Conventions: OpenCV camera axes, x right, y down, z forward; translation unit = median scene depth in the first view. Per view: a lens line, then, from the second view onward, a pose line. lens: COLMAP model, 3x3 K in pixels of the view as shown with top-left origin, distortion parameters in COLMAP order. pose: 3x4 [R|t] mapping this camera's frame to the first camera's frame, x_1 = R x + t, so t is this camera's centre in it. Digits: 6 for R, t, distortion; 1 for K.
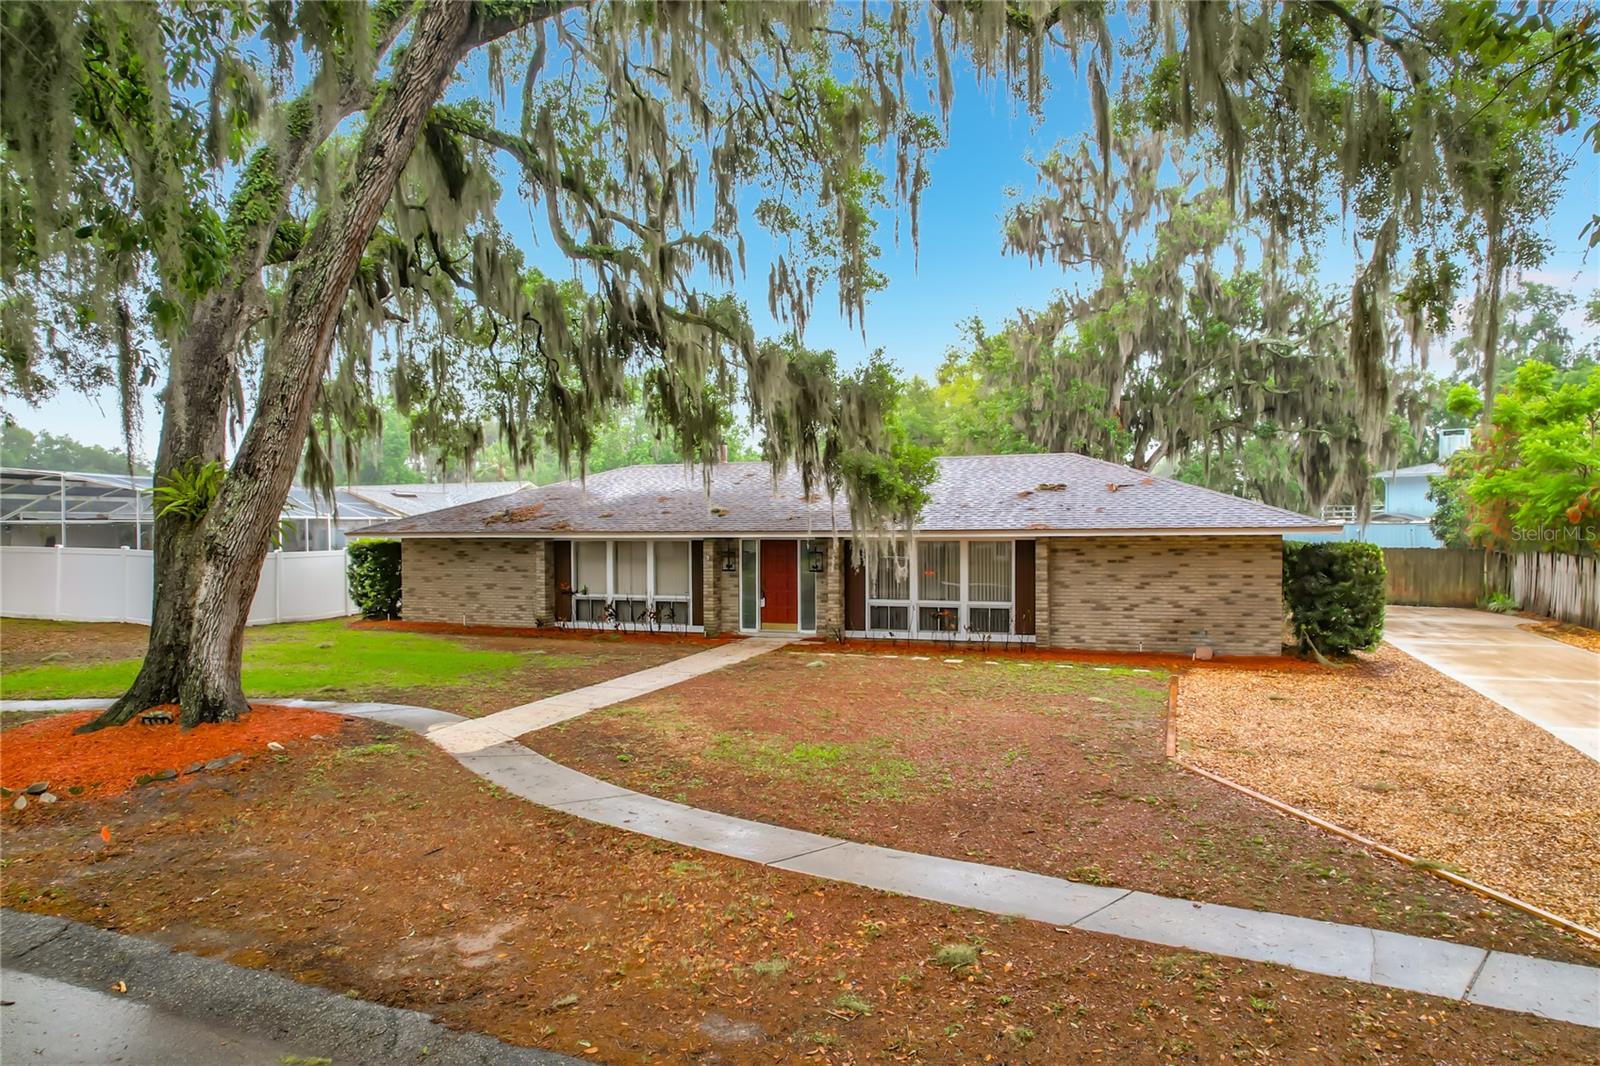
lens RADIAL K [[1070.0, 0, 776.0], [0, 1070.0, 577.4], [0, 0, 1]] dist [-0.109741, 0.064650]
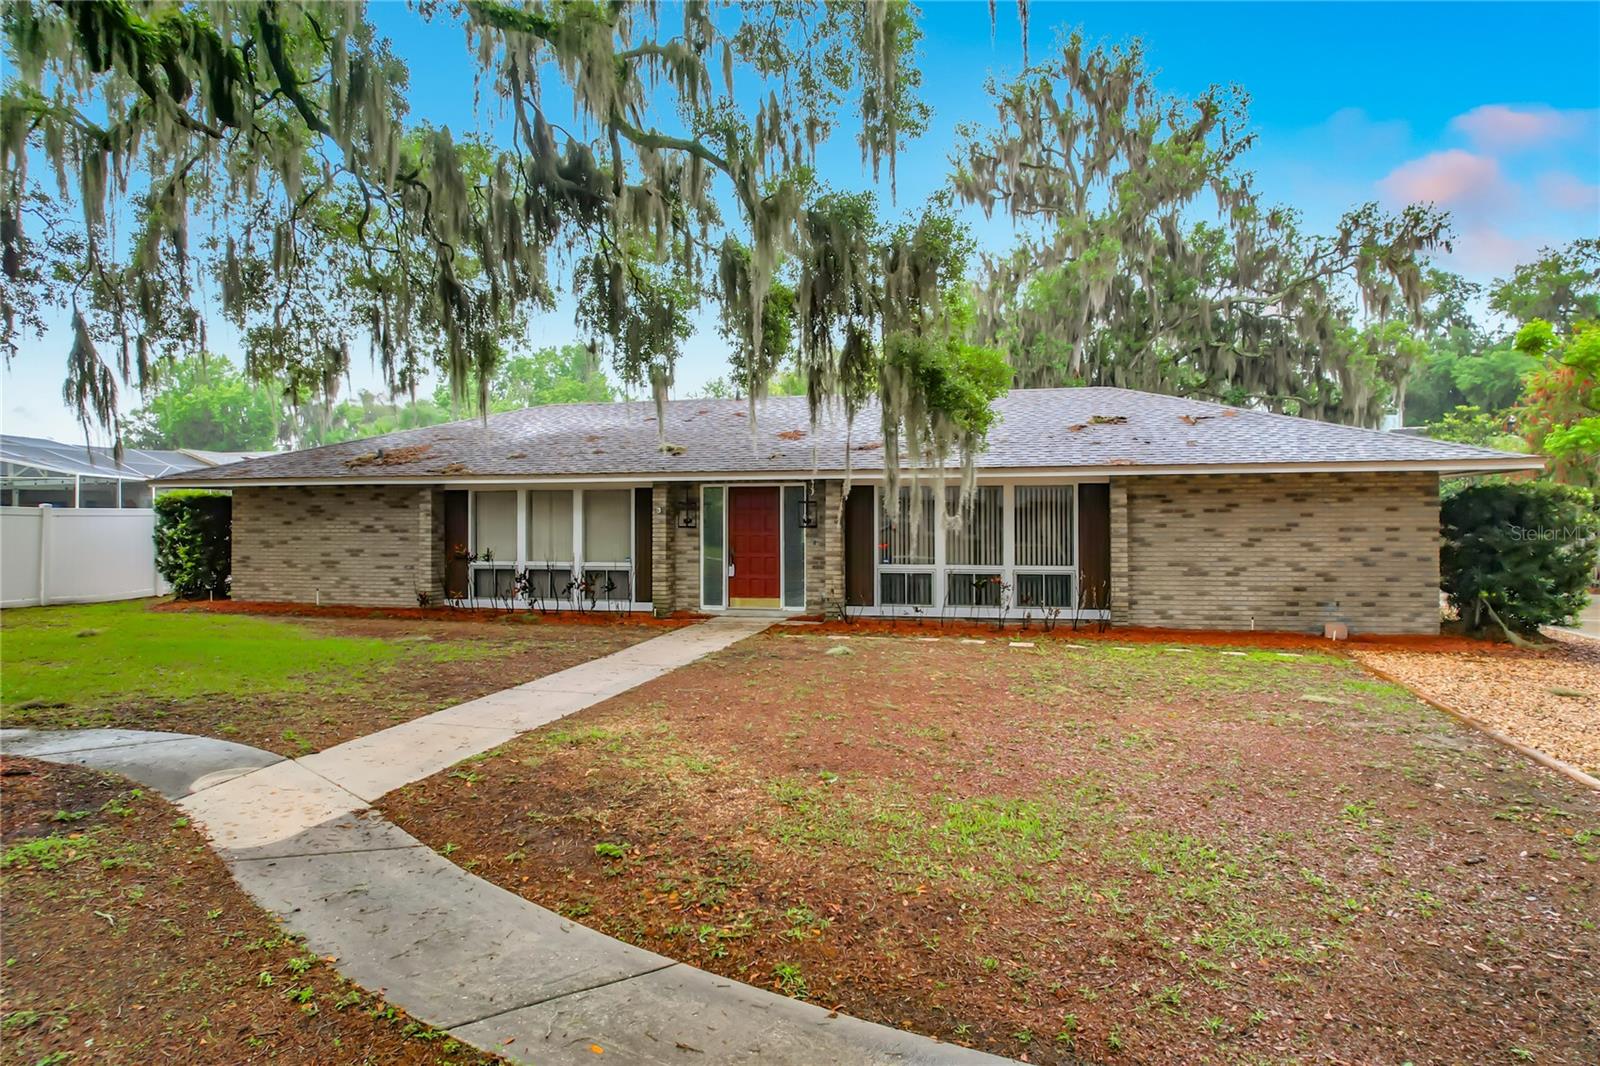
lens RADIAL K [[1038.8, 0, 800.0], [0, 1038.8, 533.0], [0, 0, 1]] dist [-0.070913, 0.069922]
pose [[0.991187, 0.003574, 0.132420, -0.063760], [0.001296, 0.999326, -0.036673, 0.024717], [-0.132462, 0.036521, 0.990515, 0.281421]]
